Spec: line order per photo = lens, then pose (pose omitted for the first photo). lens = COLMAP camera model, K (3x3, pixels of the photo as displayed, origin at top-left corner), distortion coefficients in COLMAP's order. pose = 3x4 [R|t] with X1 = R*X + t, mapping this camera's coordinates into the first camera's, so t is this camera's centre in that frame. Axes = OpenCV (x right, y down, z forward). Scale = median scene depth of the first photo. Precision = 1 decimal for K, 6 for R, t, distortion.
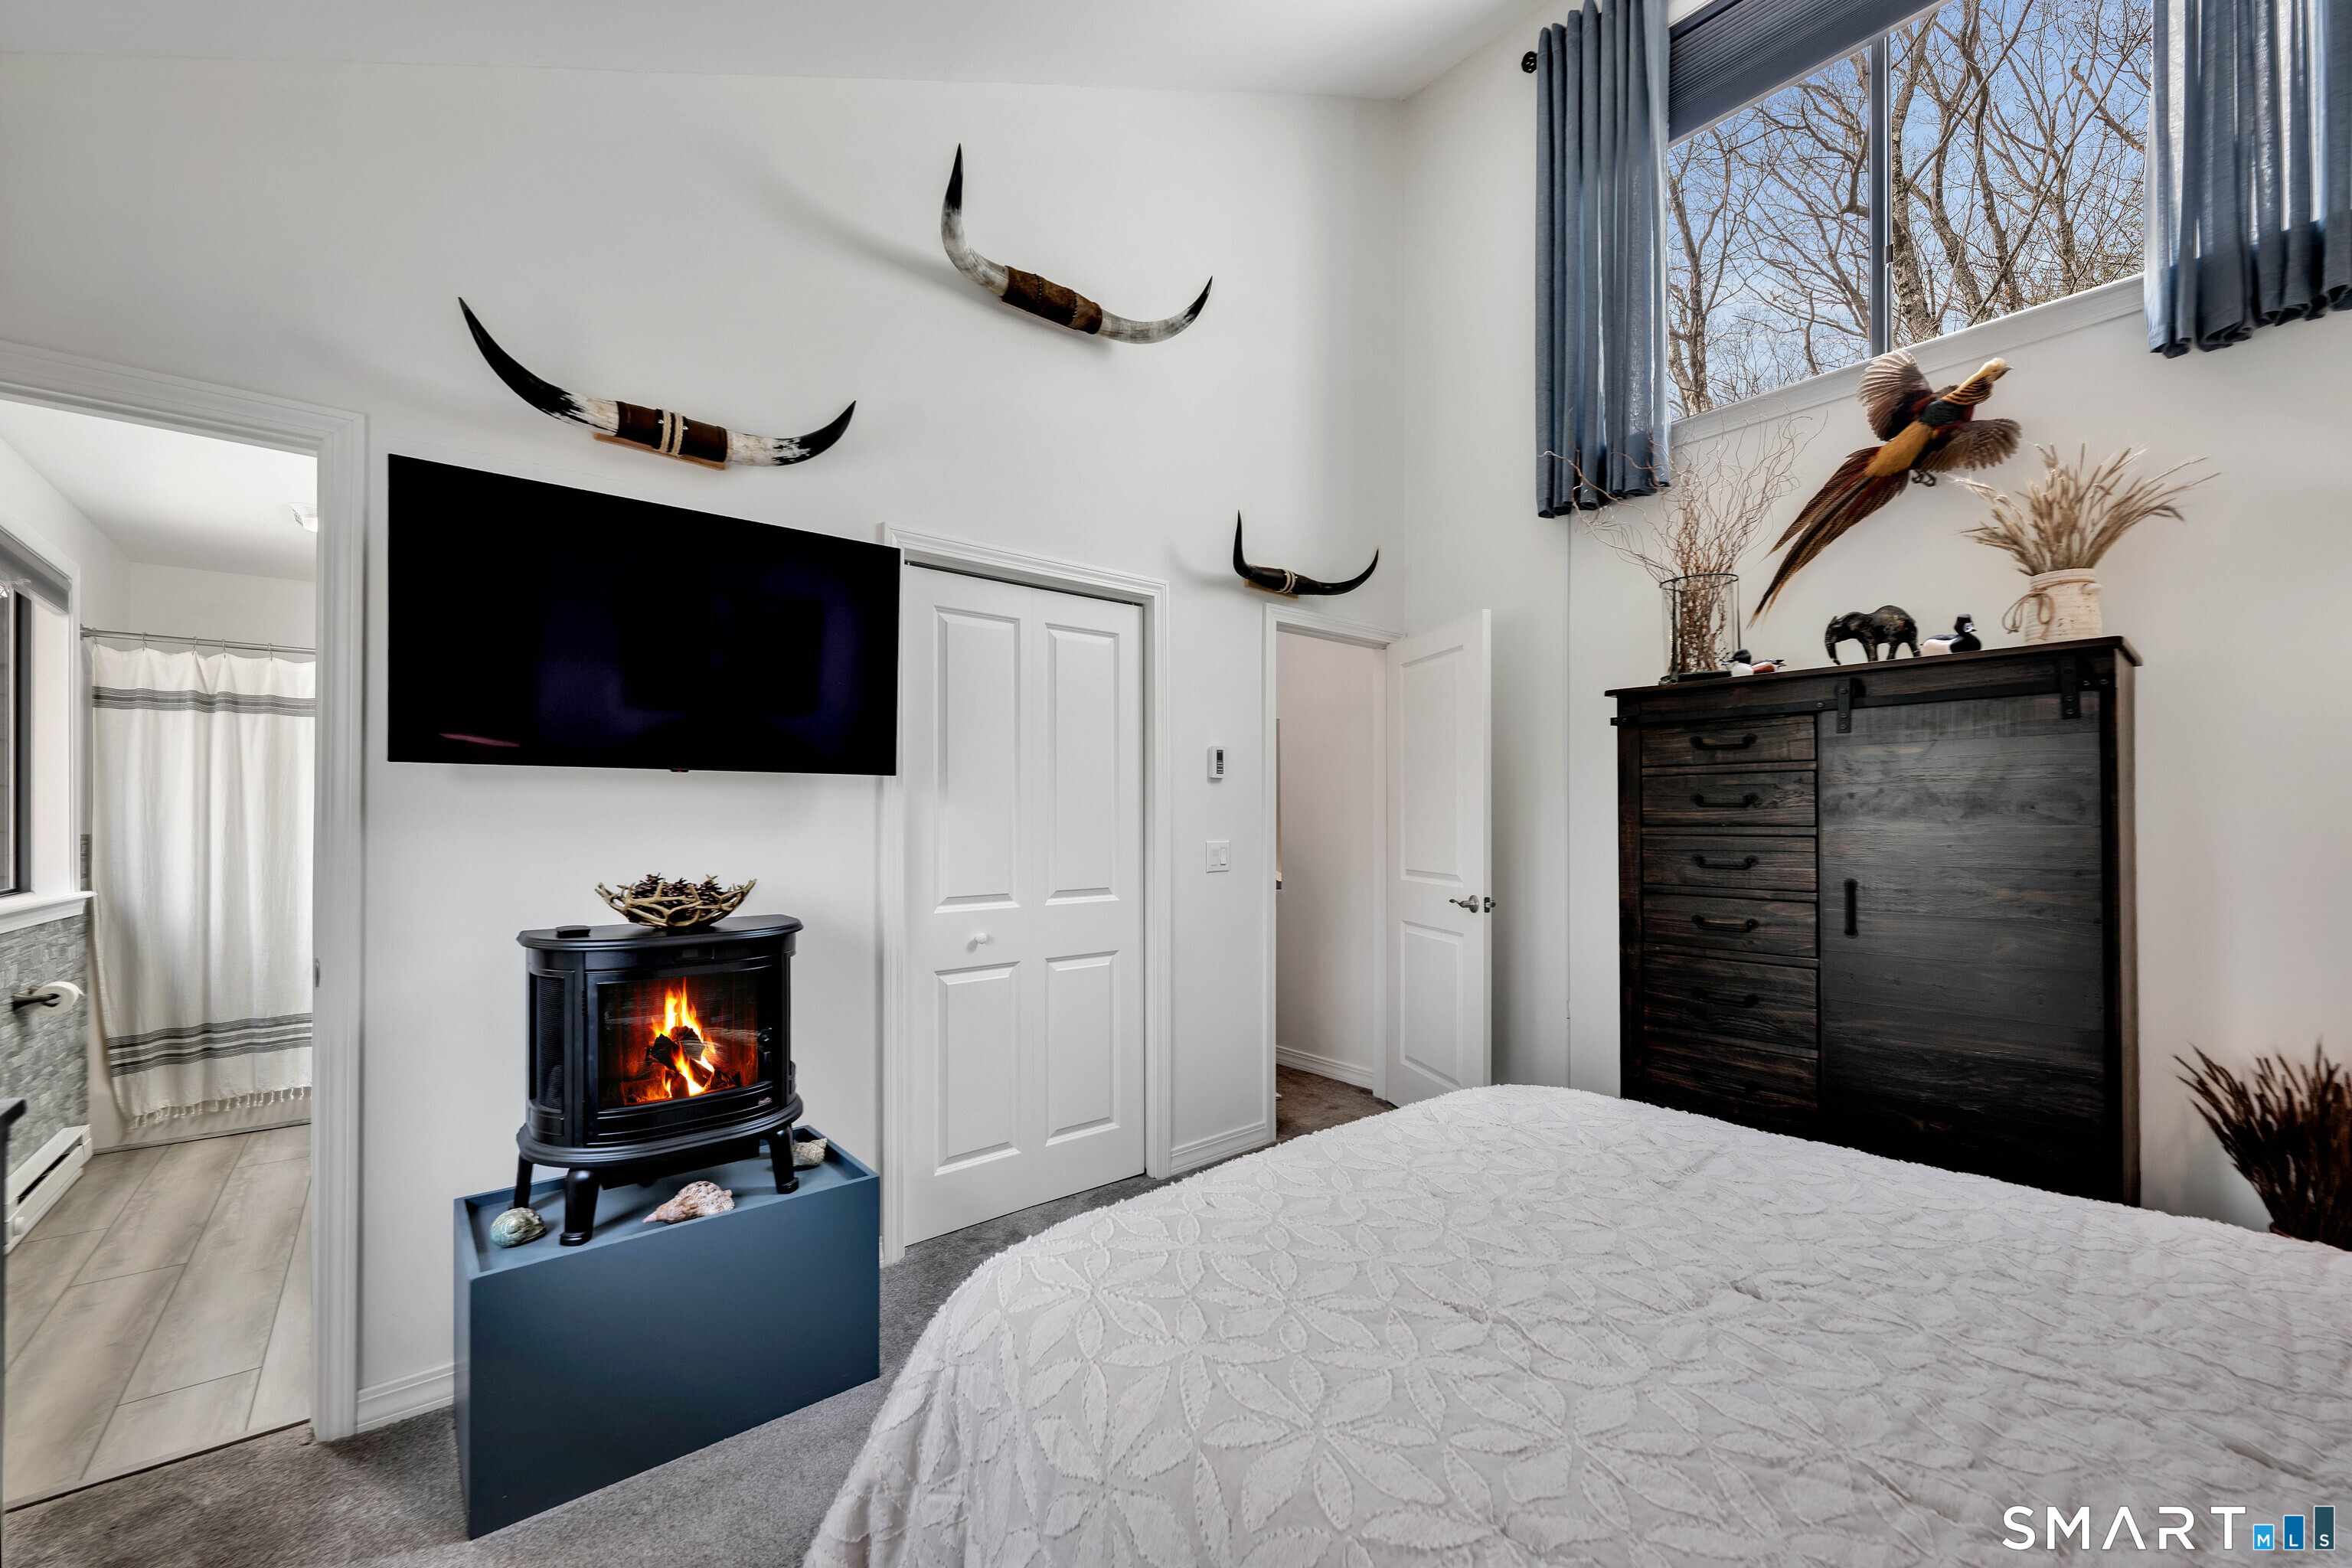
lens RADIAL K [[936.5, 0, 1177.9], [0, 936.5, 796.5], [0, 0, 1]] dist [-0.004093, 0.000196]
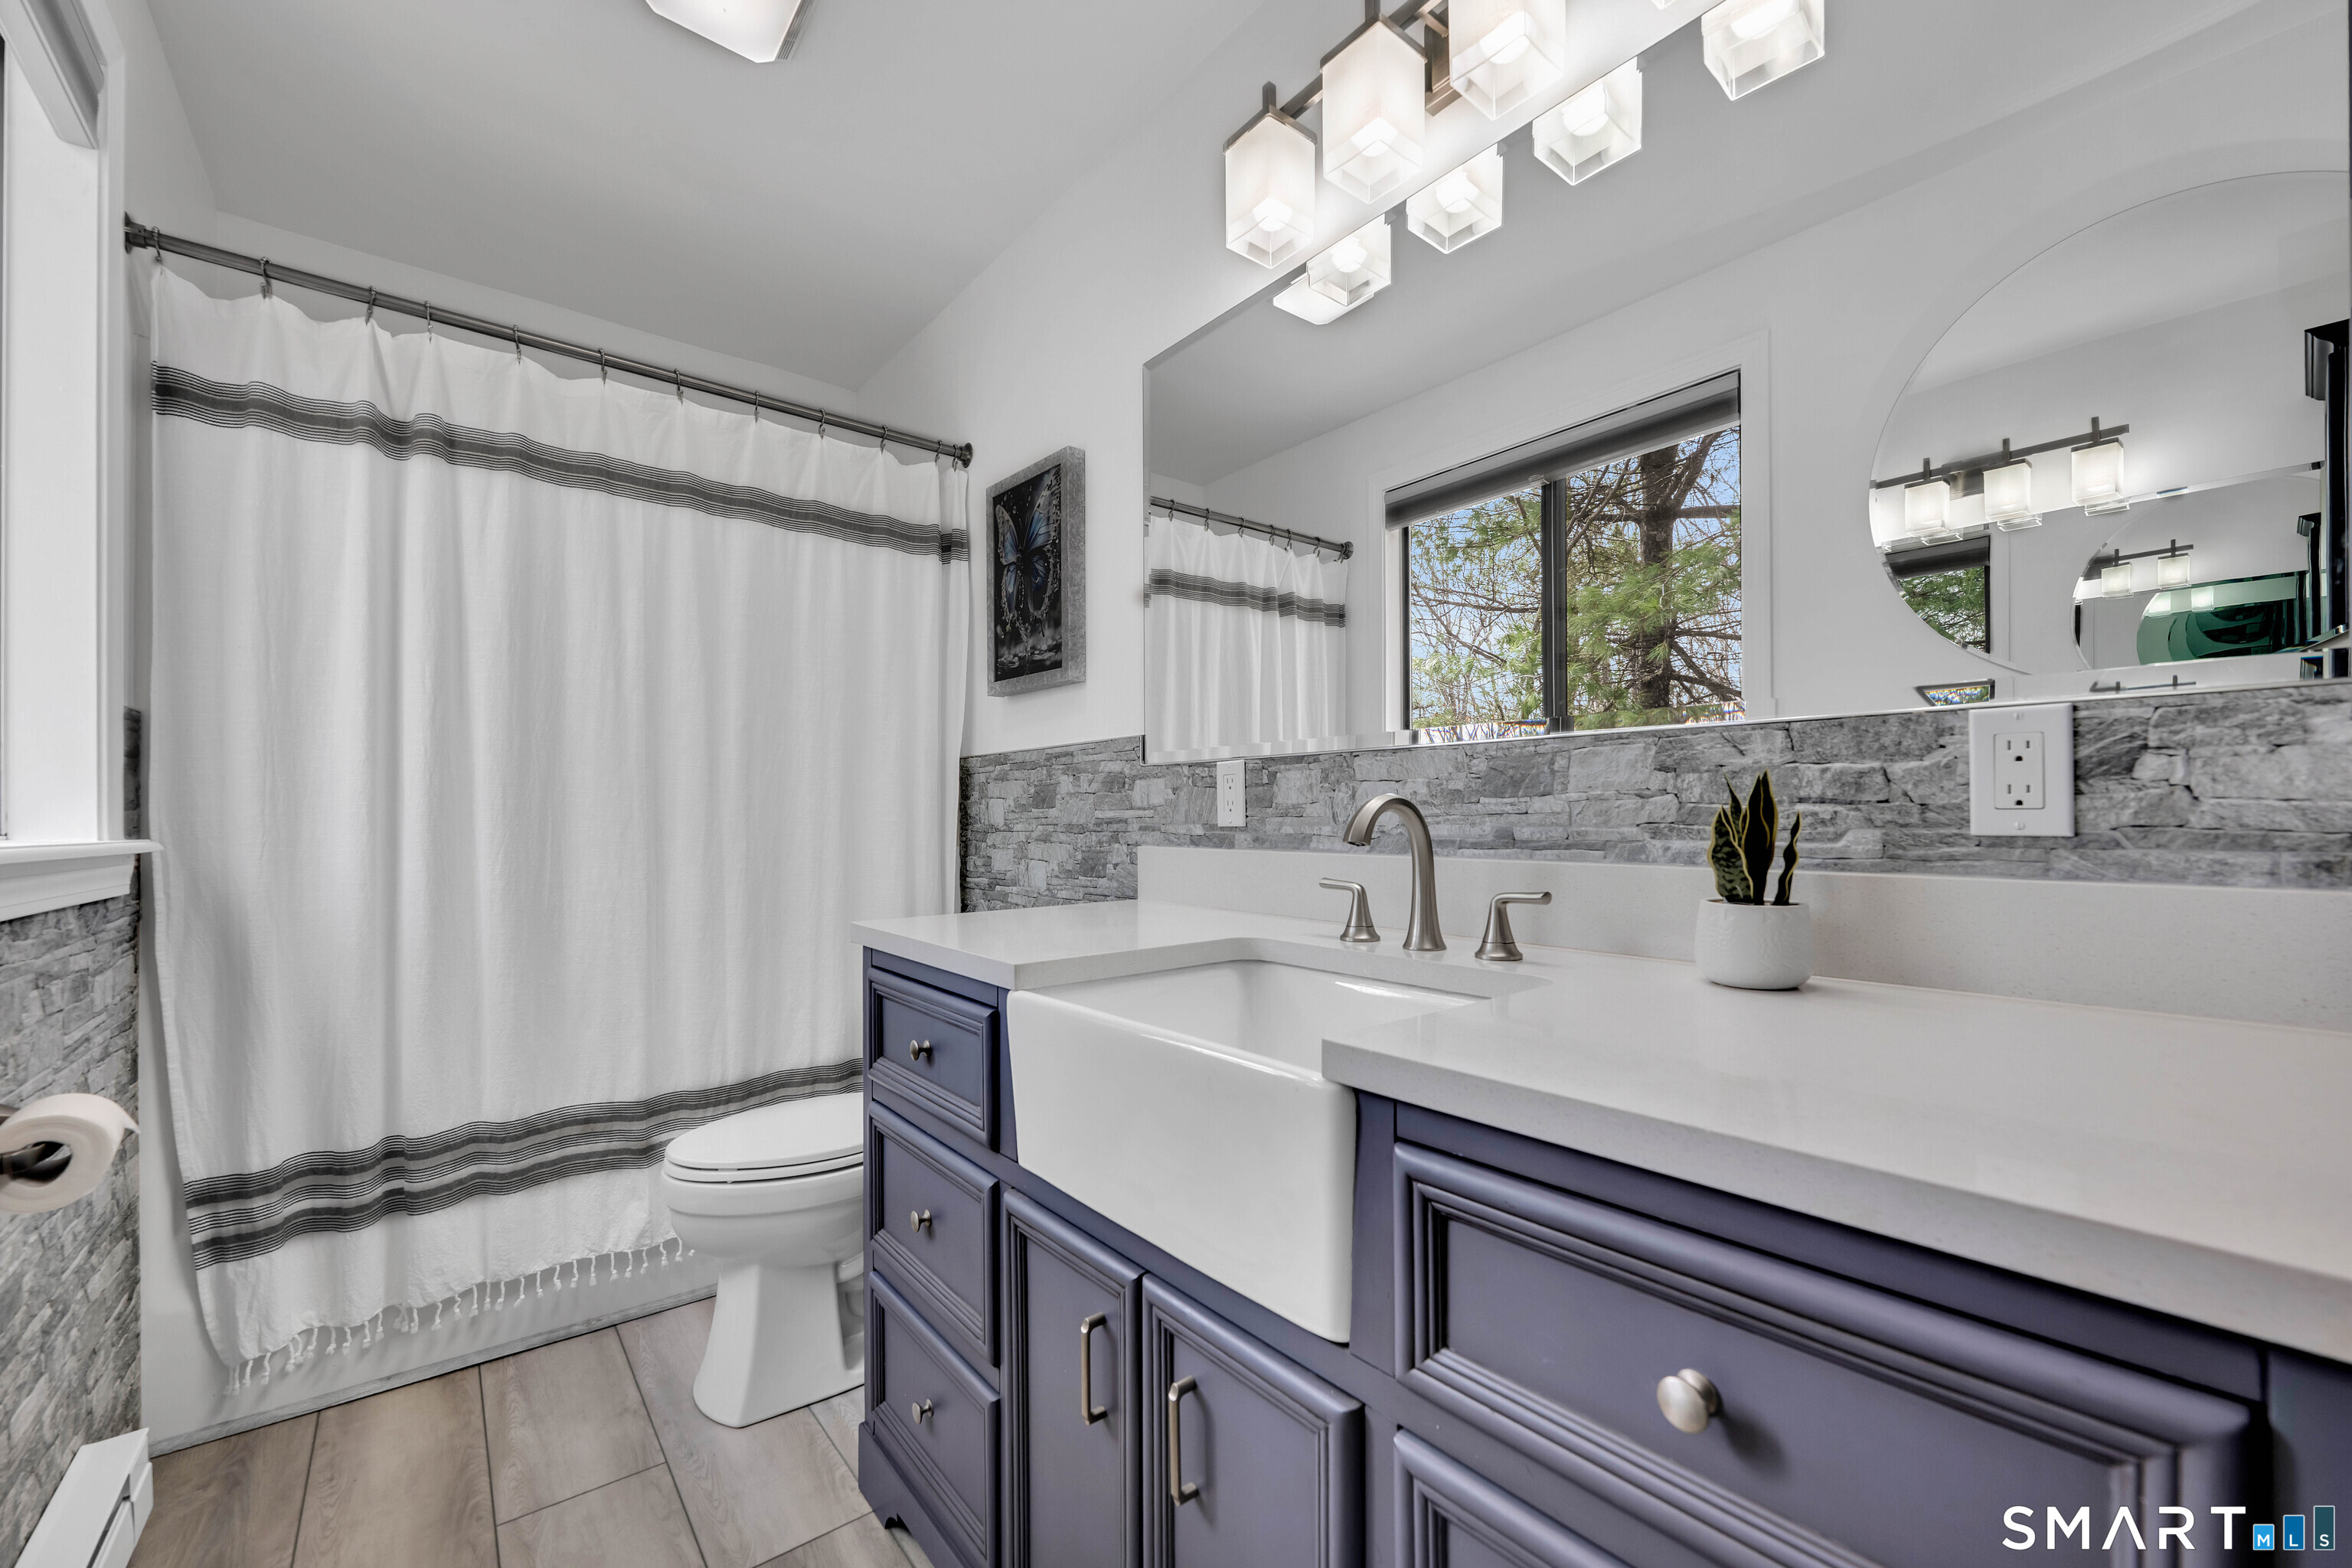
lens RADIAL K [[936.5, 0, 1172.5], [0, 936.5, 793.1], [0, 0, 1]] dist [-0.004093, 0.000196]
pose [[0.999850, 0.002695, -0.017109, -0.673202], [-0.002678, 0.999996, 0.000987, 0.075843], [0.017112, -0.000941, 0.999853, 0.566971]]
